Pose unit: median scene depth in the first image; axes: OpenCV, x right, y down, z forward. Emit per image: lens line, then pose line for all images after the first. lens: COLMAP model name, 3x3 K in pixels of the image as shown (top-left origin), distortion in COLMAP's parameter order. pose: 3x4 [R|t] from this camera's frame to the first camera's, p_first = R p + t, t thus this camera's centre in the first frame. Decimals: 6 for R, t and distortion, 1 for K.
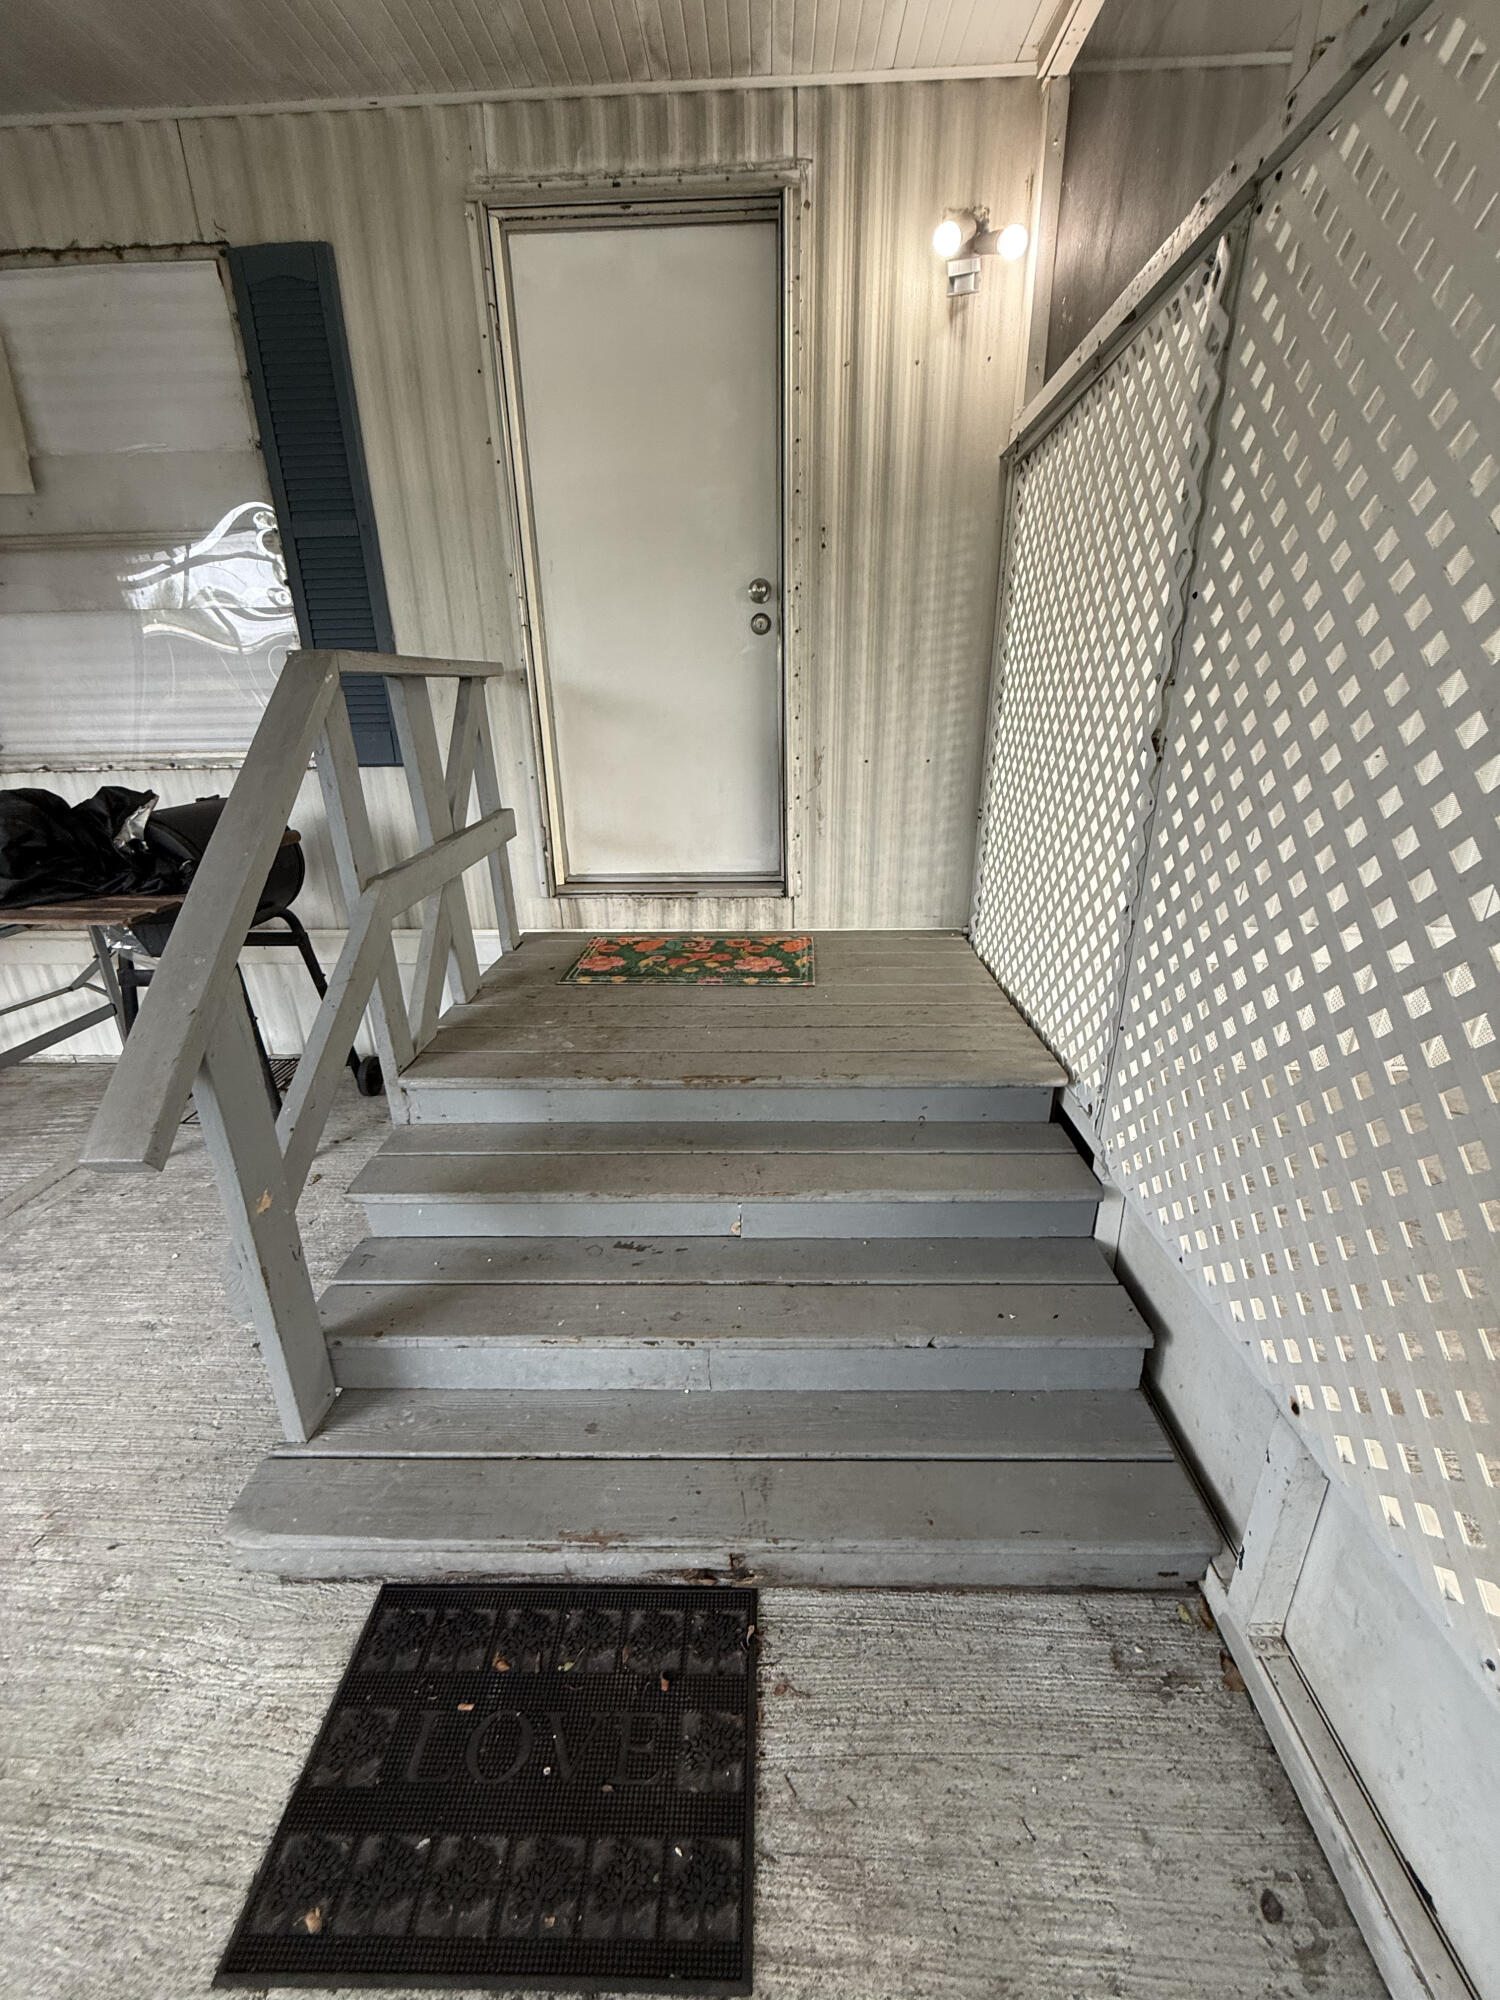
lens RADIAL K [[793.9, 0, 754.3], [0, 793.9, 996.0], [0, 0, 1]] dist [0.000427, -0.000023]
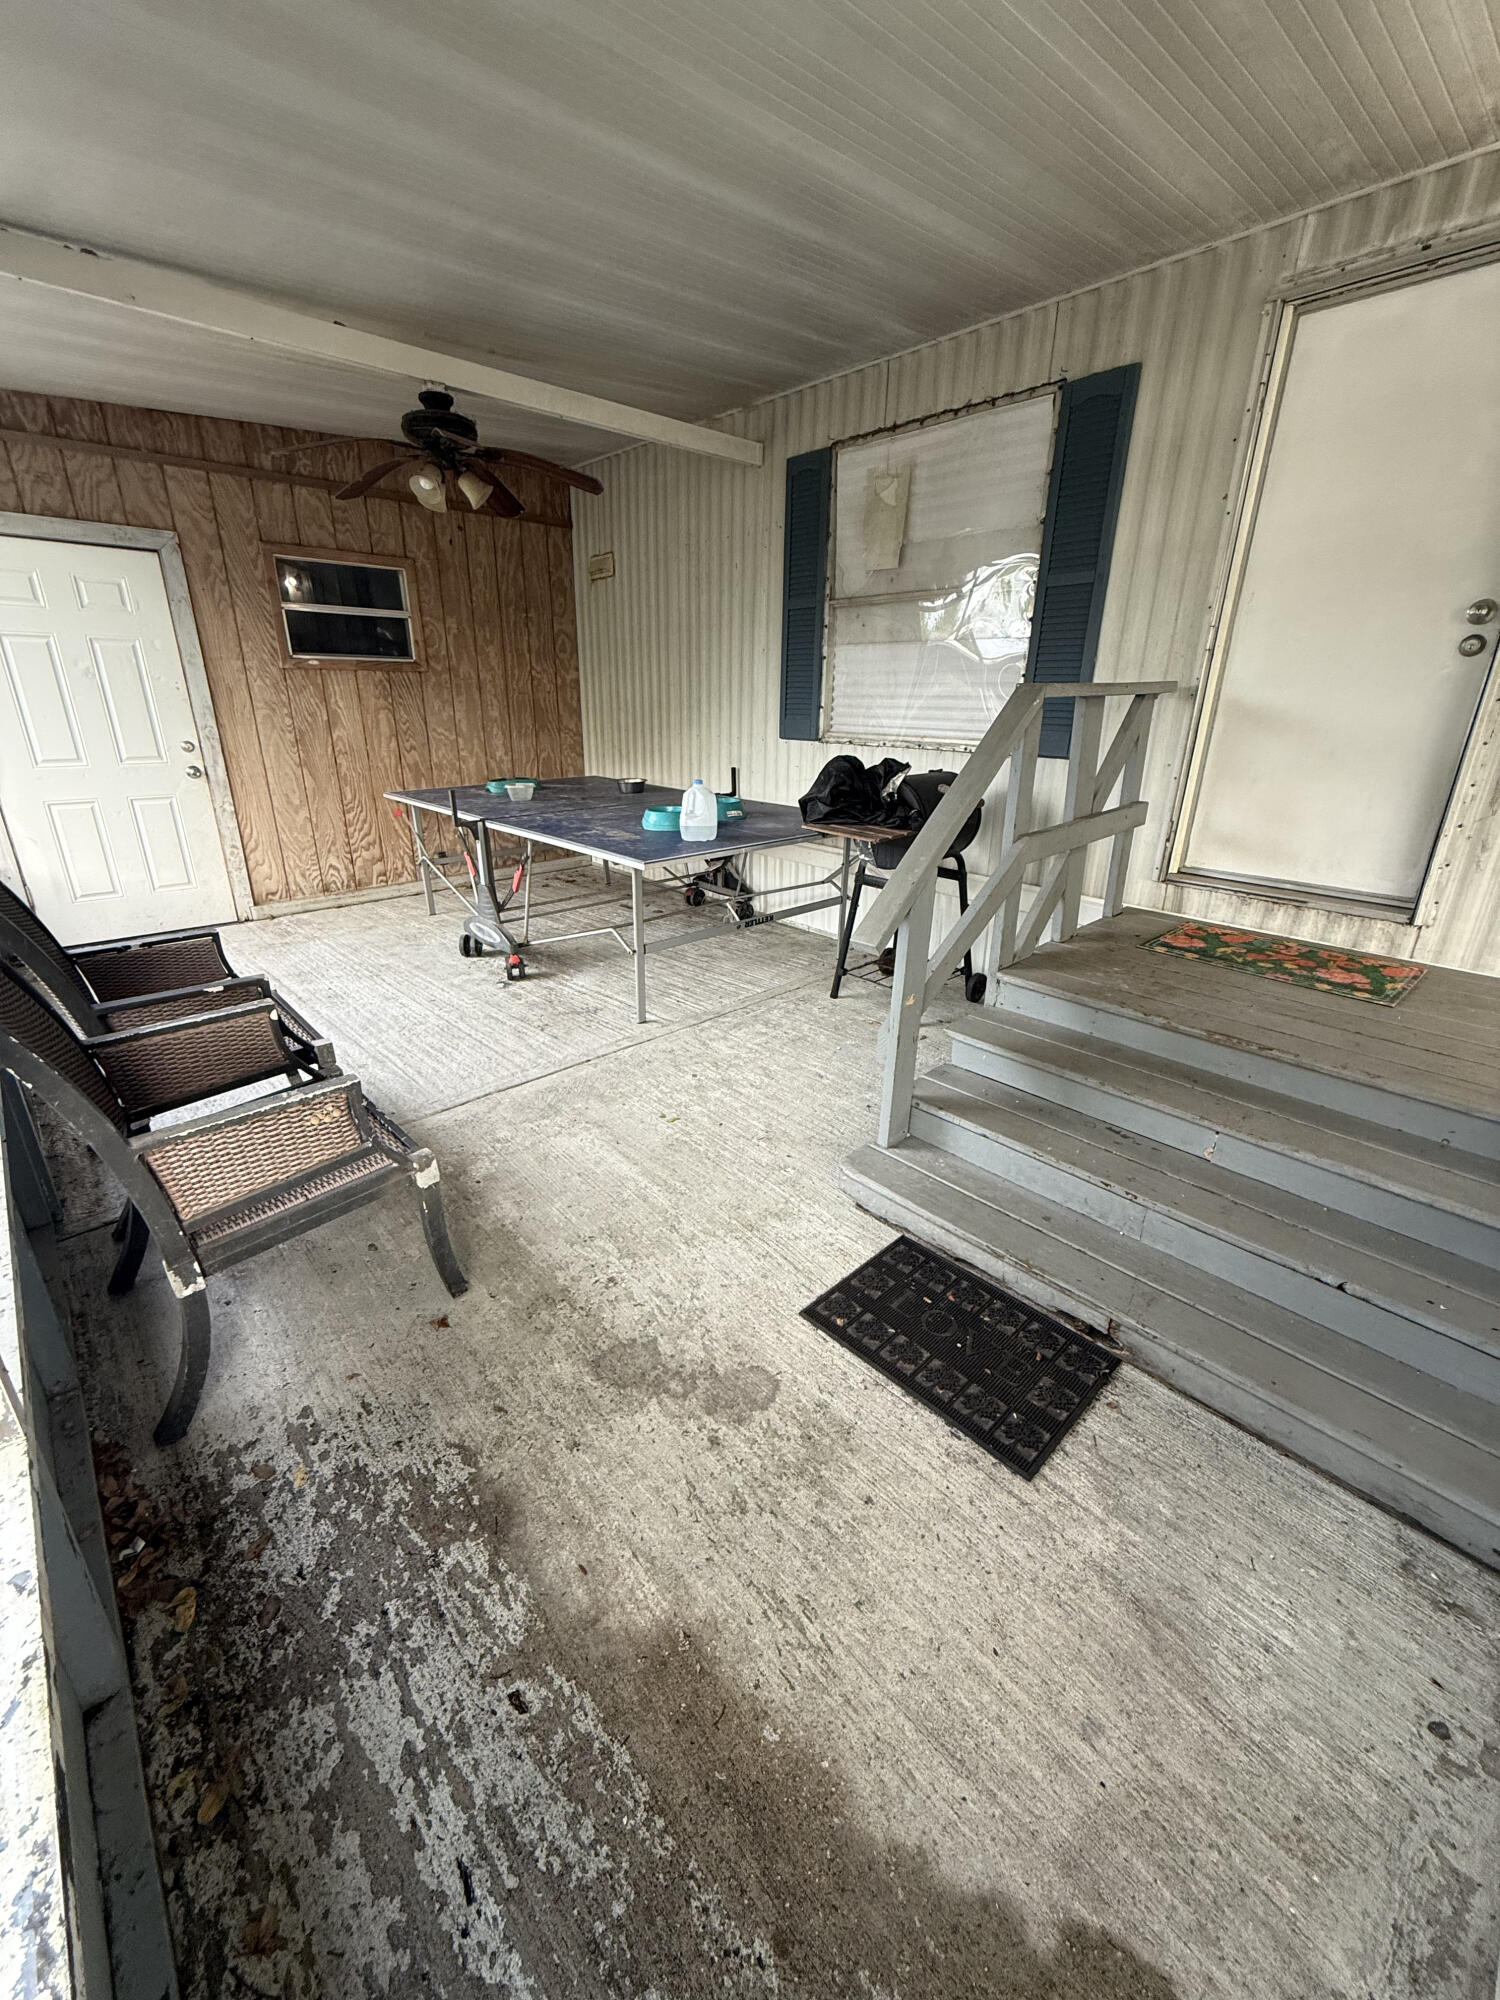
lens RADIAL K [[806.5, 0, 750.0], [0, 806.5, 1000.0], [0, 0, 1]] dist [-0.000155, -0.000013]
pose [[0.707809, 0.276002, -0.650254, 0.167127], [-0.268083, 0.956601, 0.114221, 0.083913], [0.653558, 0.093476, 0.751082, -0.326850]]
